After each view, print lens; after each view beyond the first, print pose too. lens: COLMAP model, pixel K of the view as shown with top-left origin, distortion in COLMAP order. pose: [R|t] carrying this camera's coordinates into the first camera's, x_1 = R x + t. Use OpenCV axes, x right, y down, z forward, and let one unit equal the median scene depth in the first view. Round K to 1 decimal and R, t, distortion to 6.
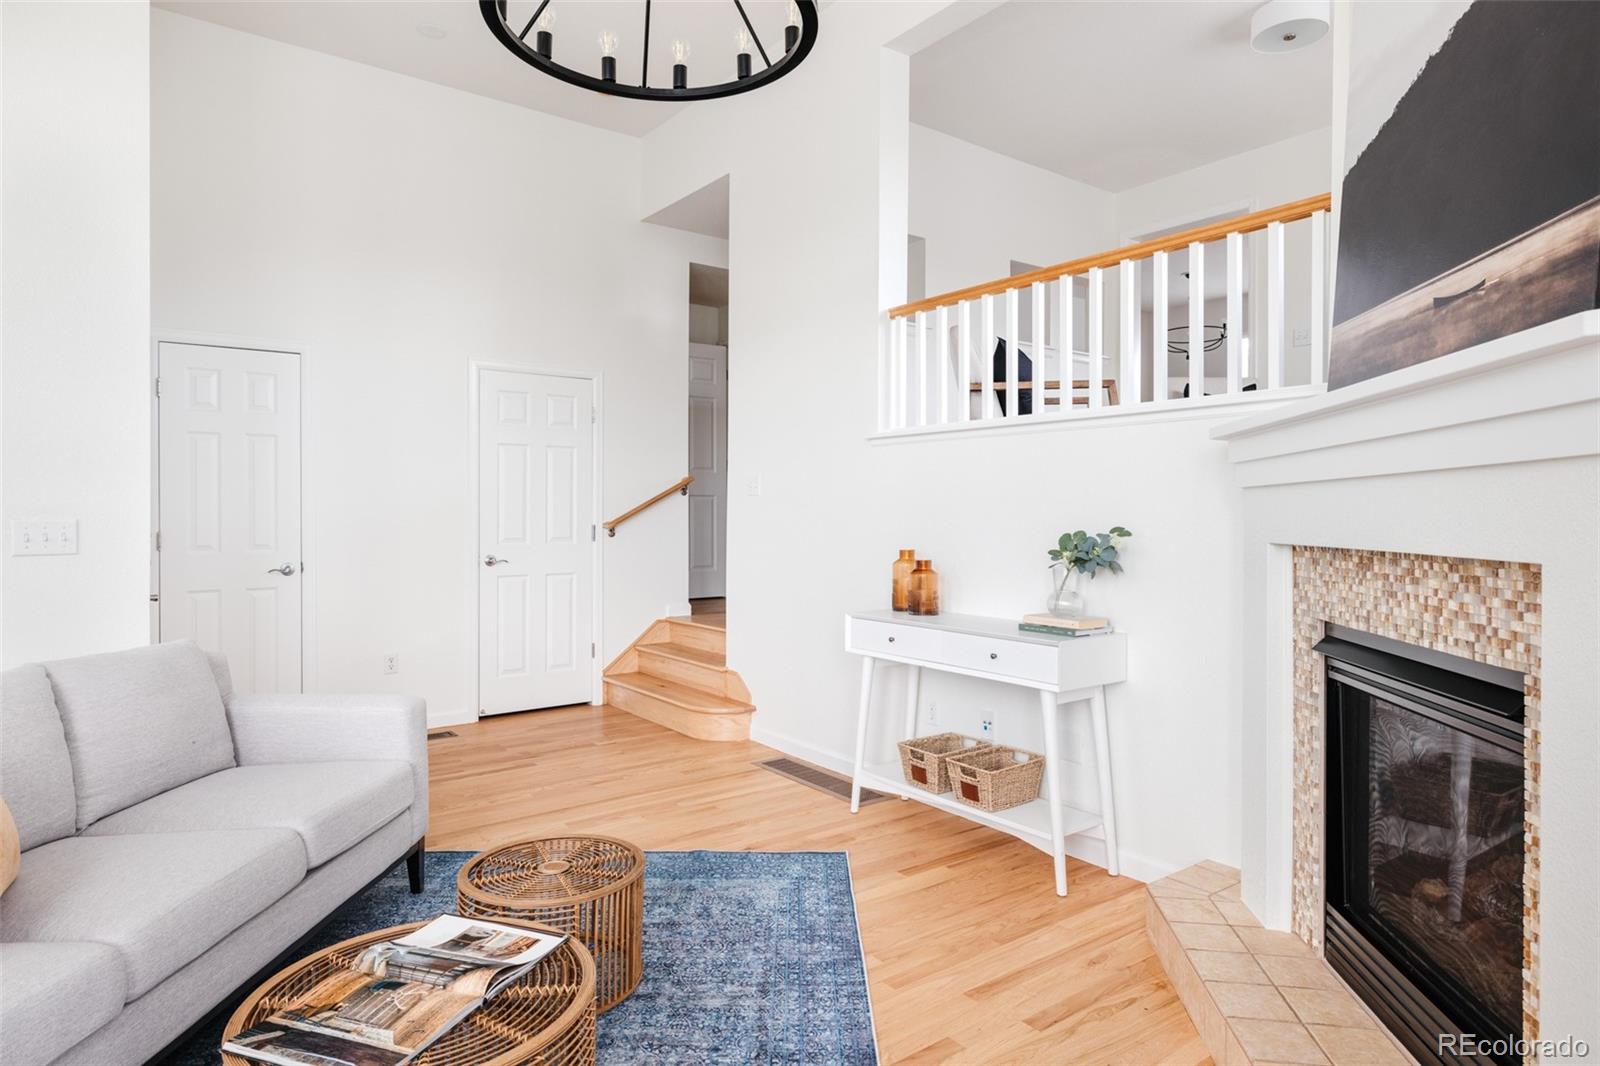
lens RADIAL K [[911.6, 0, 790.9], [0, 911.6, 523.0], [0, 0, 1]] dist [-0.001039, -0.000131]
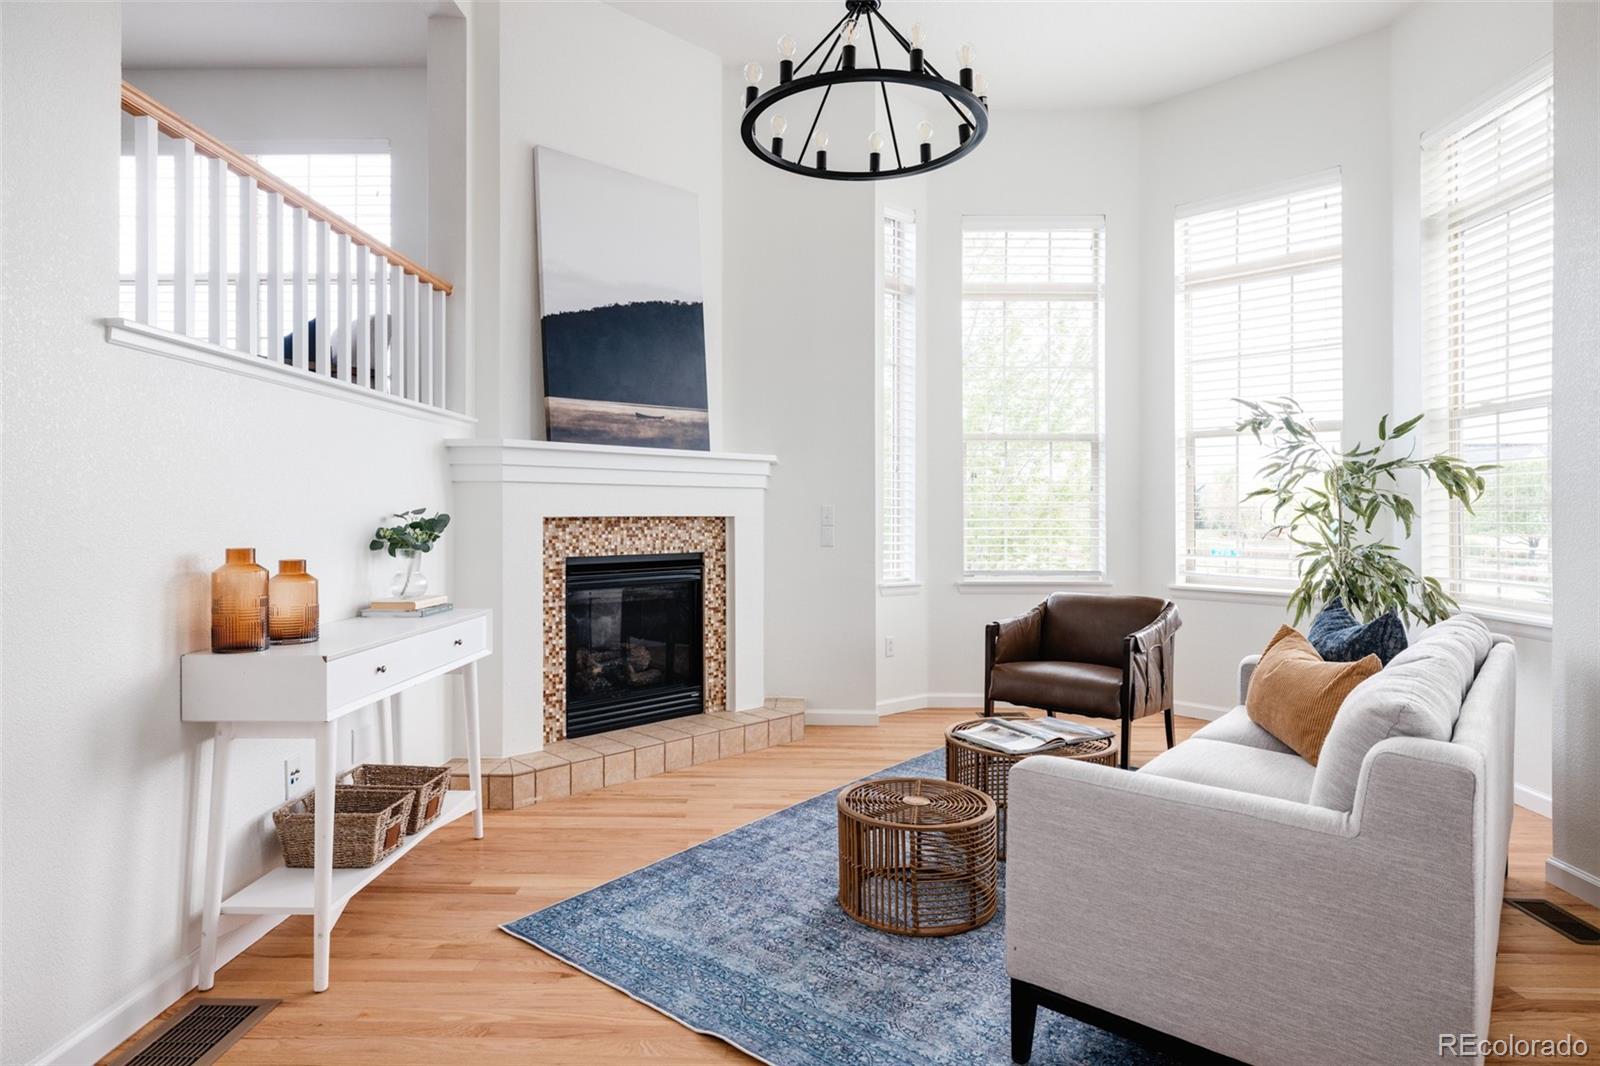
lens RADIAL K [[927.7, 0, 817.9], [0, 927.7, 524.1], [0, 0, 1]] dist [-0.000920, 0.000592]
pose [[-0.804849, -0.004792, 0.593461, -0.402055], [0.008091, 0.999786, 0.019045, 0.002699], [-0.593425, 0.020130, -0.804637, 0.945063]]
